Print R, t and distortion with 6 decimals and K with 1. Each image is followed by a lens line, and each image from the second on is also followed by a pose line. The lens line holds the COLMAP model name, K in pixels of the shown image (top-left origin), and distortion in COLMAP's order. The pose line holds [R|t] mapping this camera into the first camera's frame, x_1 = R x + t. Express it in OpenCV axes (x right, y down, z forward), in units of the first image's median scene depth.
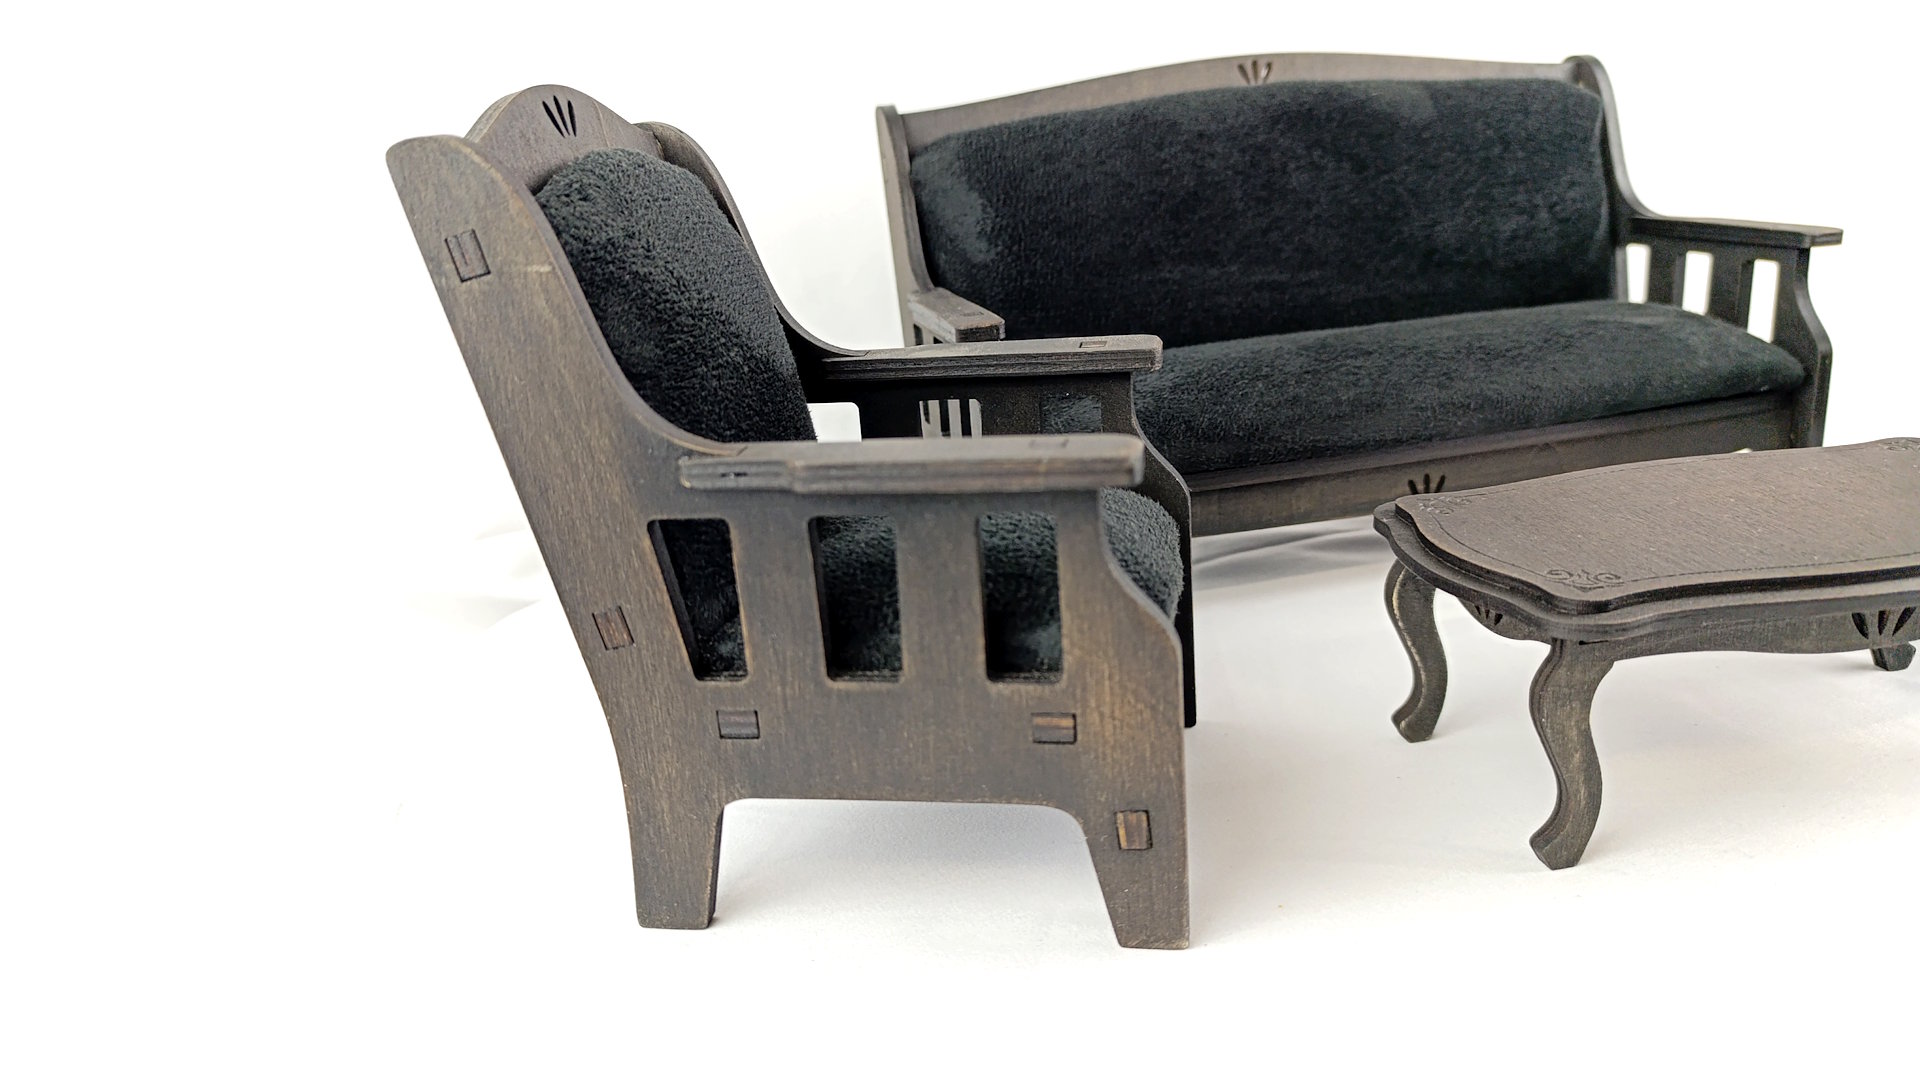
lens RADIAL K [[1375.4, 0, 960.0], [0, 1375.4, 517.7], [0, 0, 1]] dist [0.024429, -0.053314]
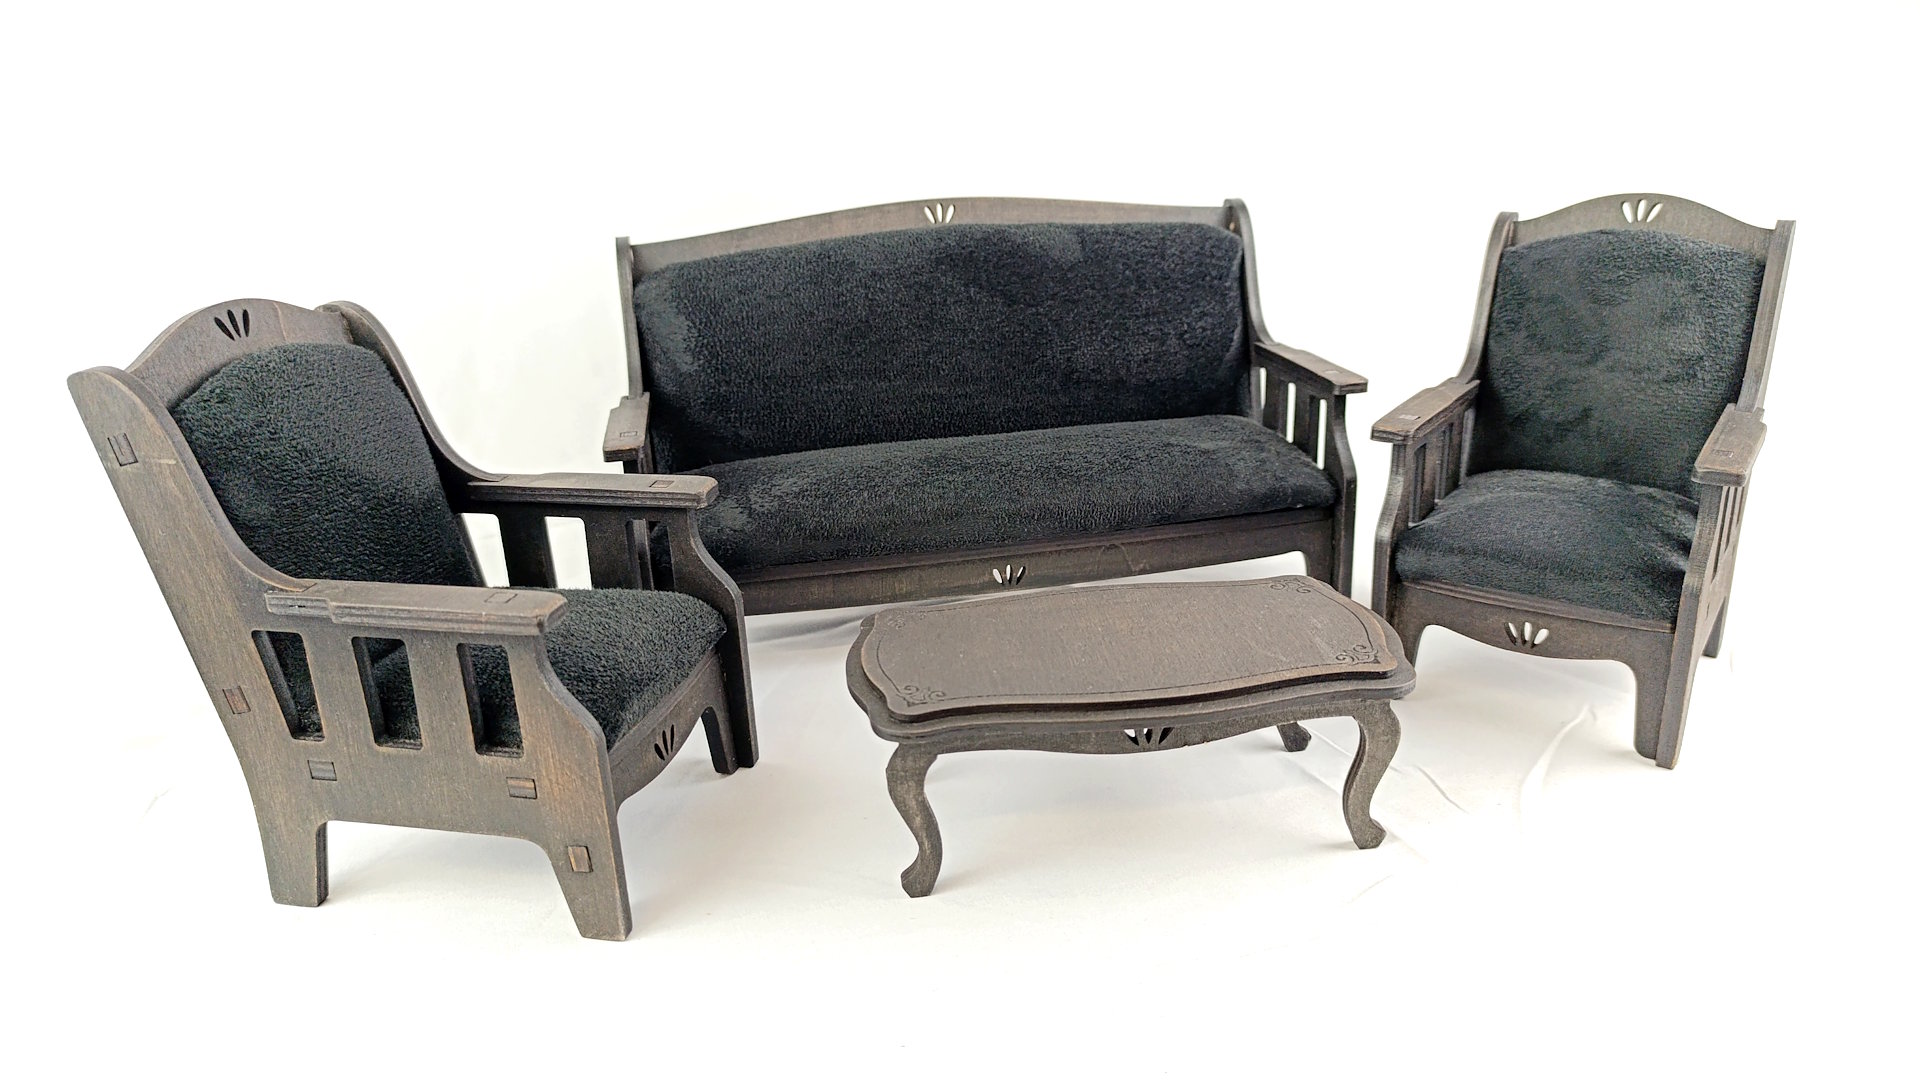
lens RADIAL K [[1375.4, 0, 985.5], [0, 1375.4, 510.2], [0, 0, 1]] dist [0.024429, -0.053314]
pose [[0.998707, 0.043677, -0.026019, 0.357424], [-0.042767, 0.998487, 0.034563, -0.128653], [0.027489, -0.033405, 0.999064, -0.261581]]
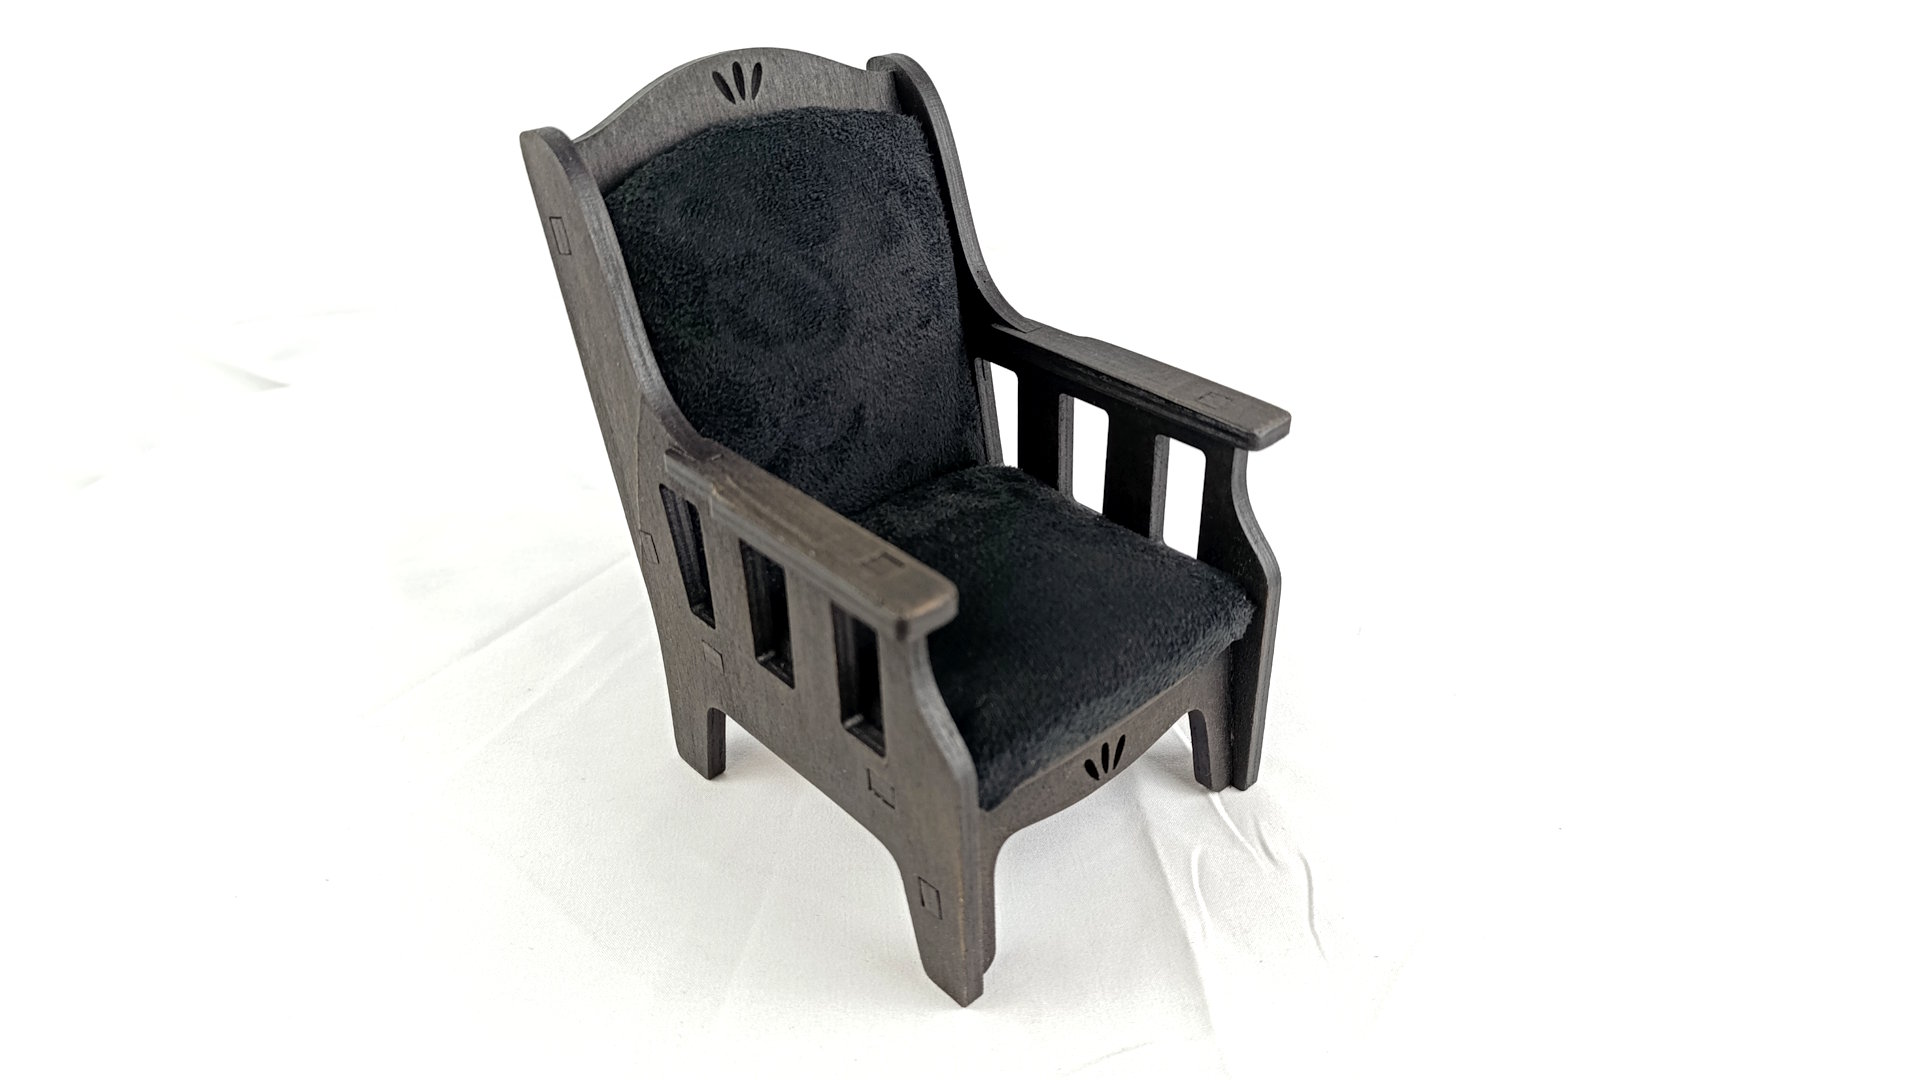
lens RADIAL K [[1417.1, 0, 960.6], [0, 1417.1, 552.6], [0, 0, 1]] dist [0.005362, -0.000851]
pose [[0.792843, 0.373180, -0.481806, 0.370749], [-0.215421, 0.911164, 0.351247, -0.267682], [0.570083, -0.174692, 0.802800, 0.092346]]
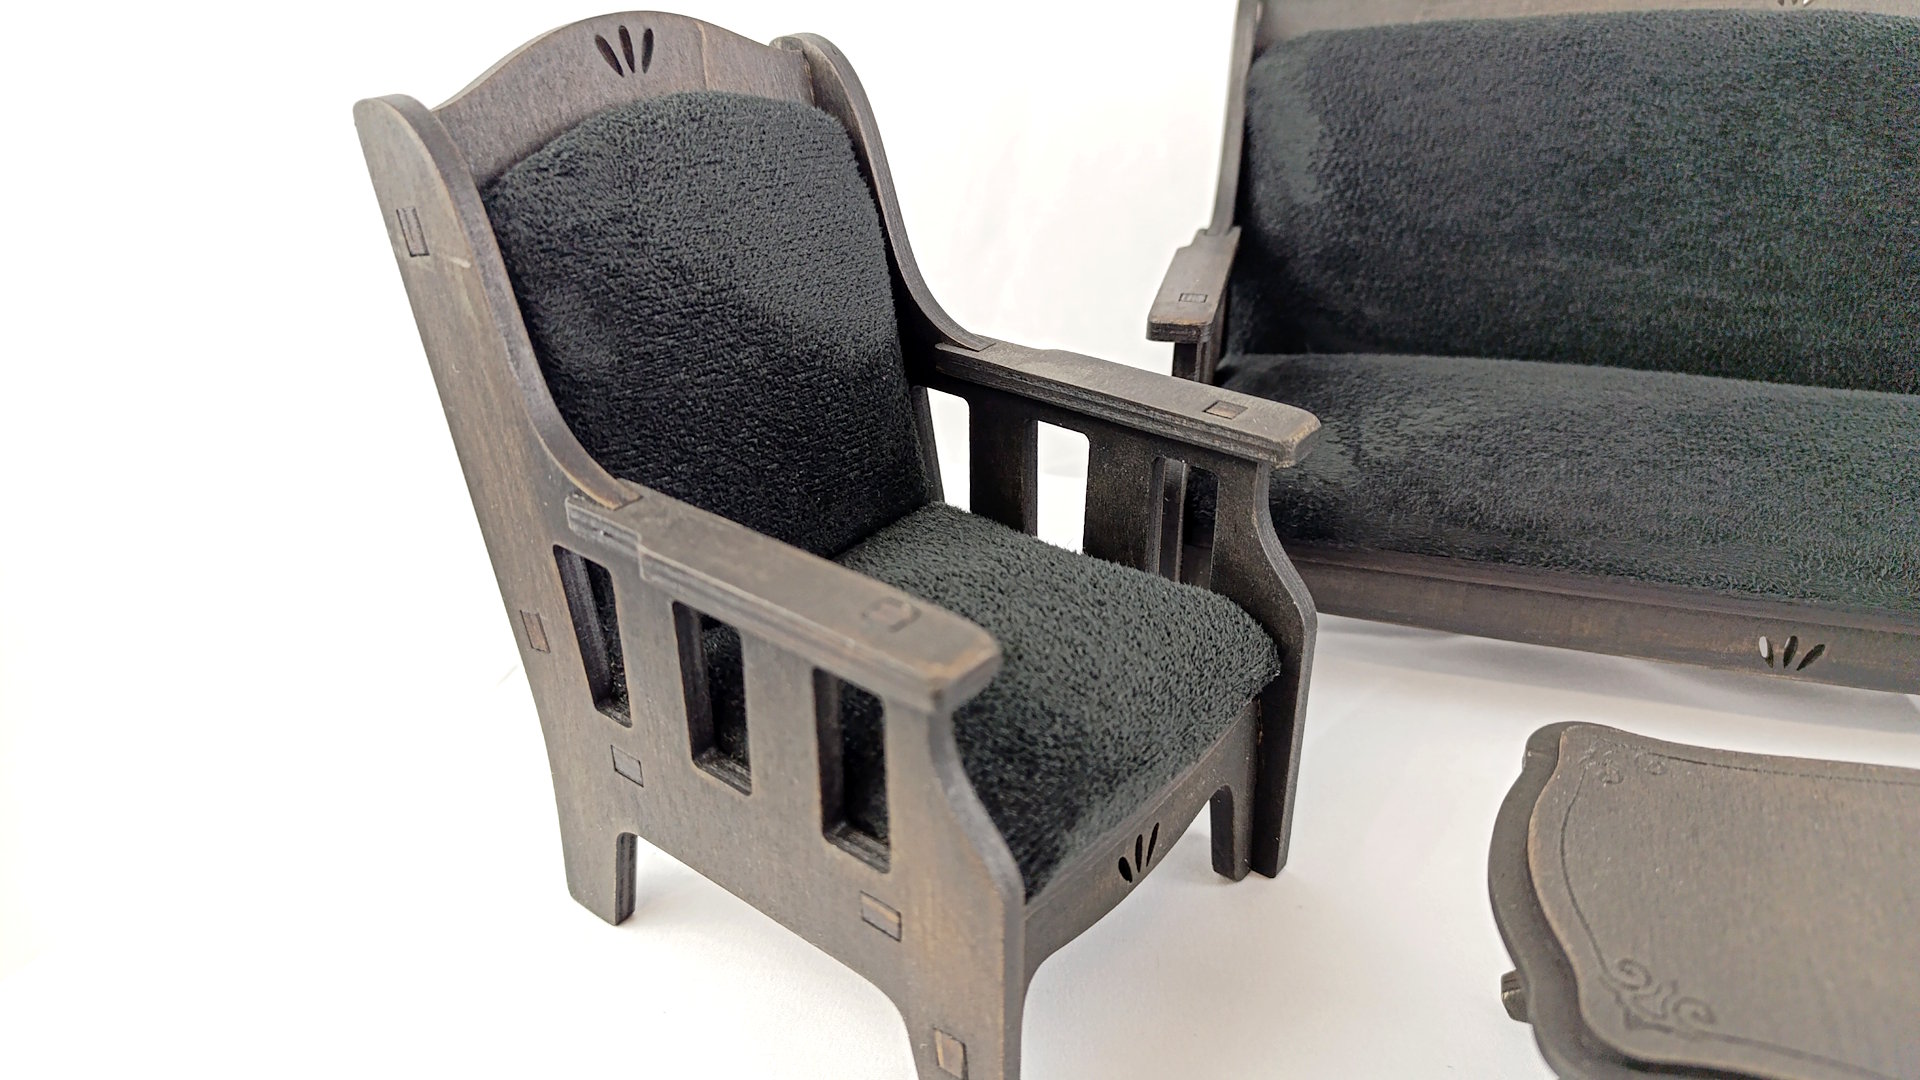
lens RADIAL K [[1375.4, 0, 942.4], [0, 1375.4, 523.5], [0, 0, 1]] dist [0.024429, -0.053314]
pose [[0.872426, 0.278491, -0.401641, 0.230656], [-0.194804, 0.951820, 0.236833, -0.175032], [0.448246, -0.128378, 0.884644, 0.184810]]
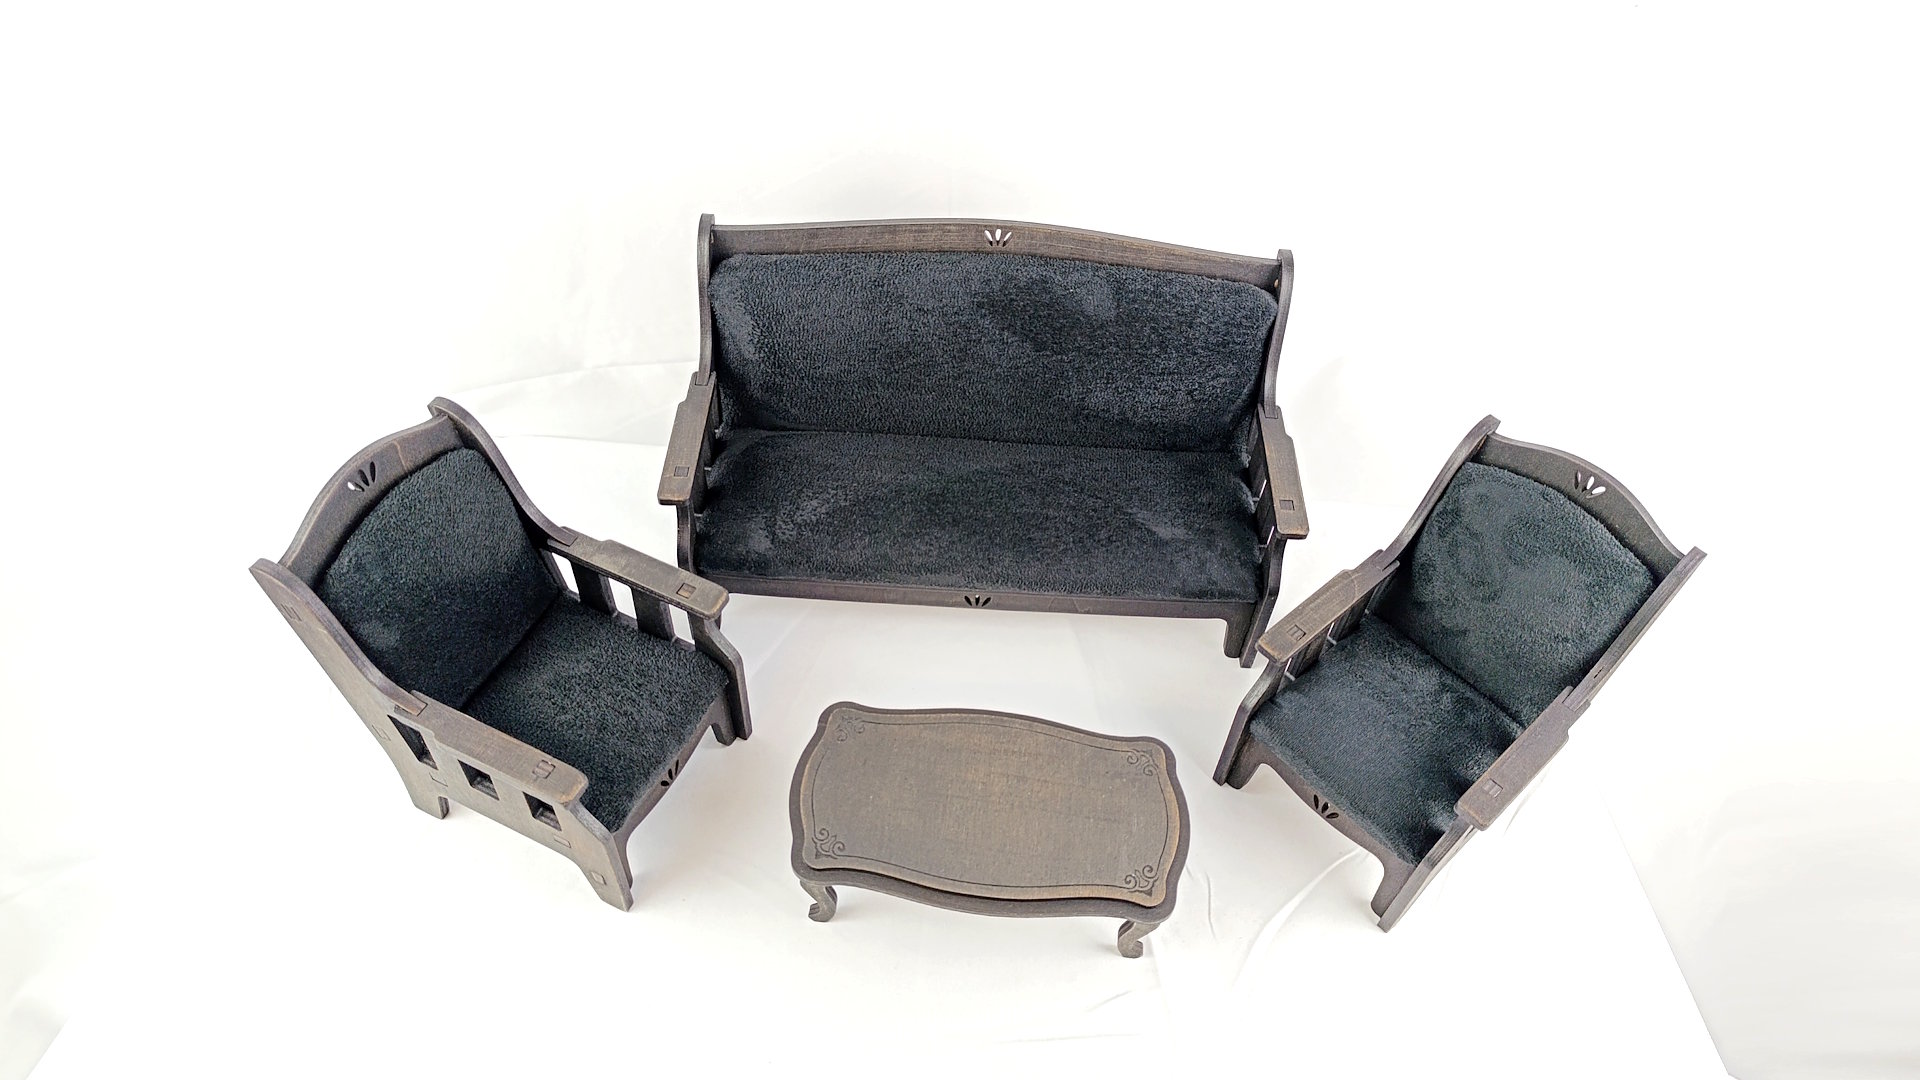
lens RADIAL K [[1375.4, 0, 994.6], [0, 1375.4, 535.7], [0, 0, 1]] dist [0.024429, -0.053314]
pose [[0.956428, 0.285193, -0.062541, 0.447755], [-0.203524, 0.804809, 0.557549, -0.987770], [0.209342, -0.520527, 0.827785, -0.259020]]
